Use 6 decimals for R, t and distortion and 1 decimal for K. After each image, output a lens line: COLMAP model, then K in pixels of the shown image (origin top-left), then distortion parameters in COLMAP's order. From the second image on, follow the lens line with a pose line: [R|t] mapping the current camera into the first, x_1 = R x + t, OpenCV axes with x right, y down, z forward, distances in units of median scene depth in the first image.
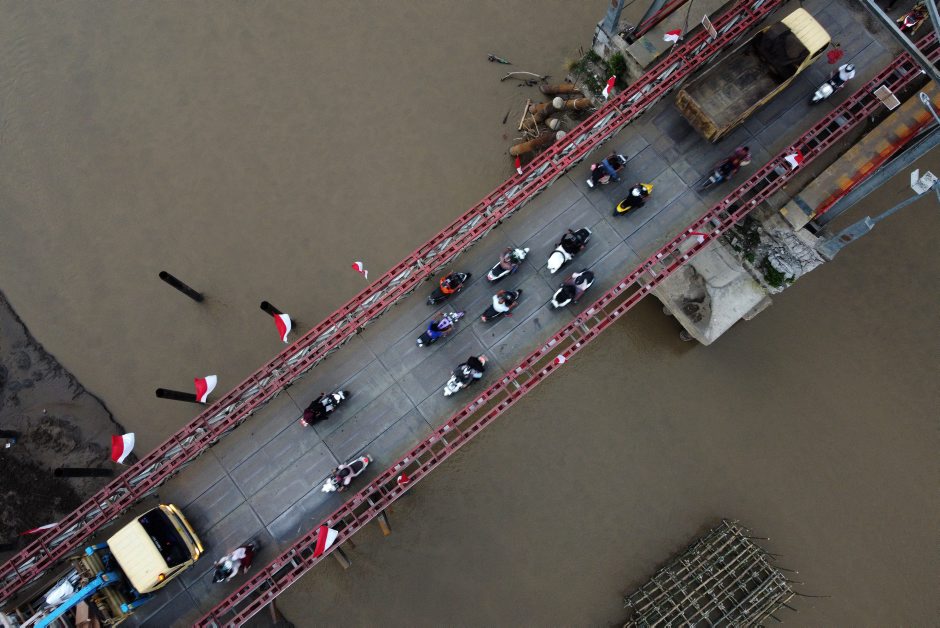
lens RADIAL K [[760.2, 0, 466.8], [0, 760.2, 300.5], [0, 0, 1]] dist [-0.006373, -0.000267]
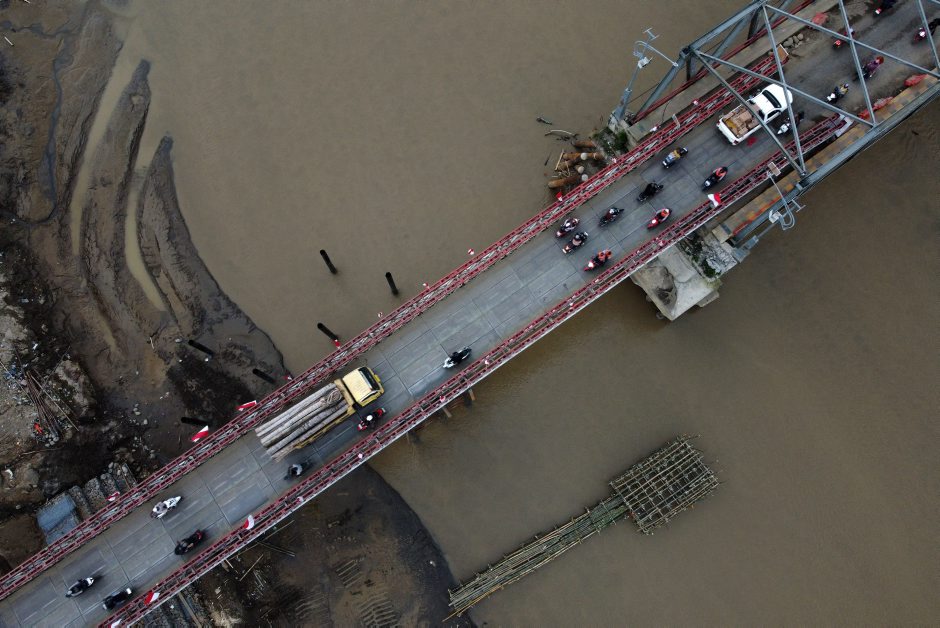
lens RADIAL K [[721.4, 0, 470.0], [0, 721.4, 314.0], [0, 0, 1]] dist [-0.001595, -0.001390]
pose [[0.998014, 0.060663, -0.016973, -0.077911], [-0.060748, 0.998143, -0.004569, 0.094559], [0.016664, 0.005591, 0.999846, -0.545826]]
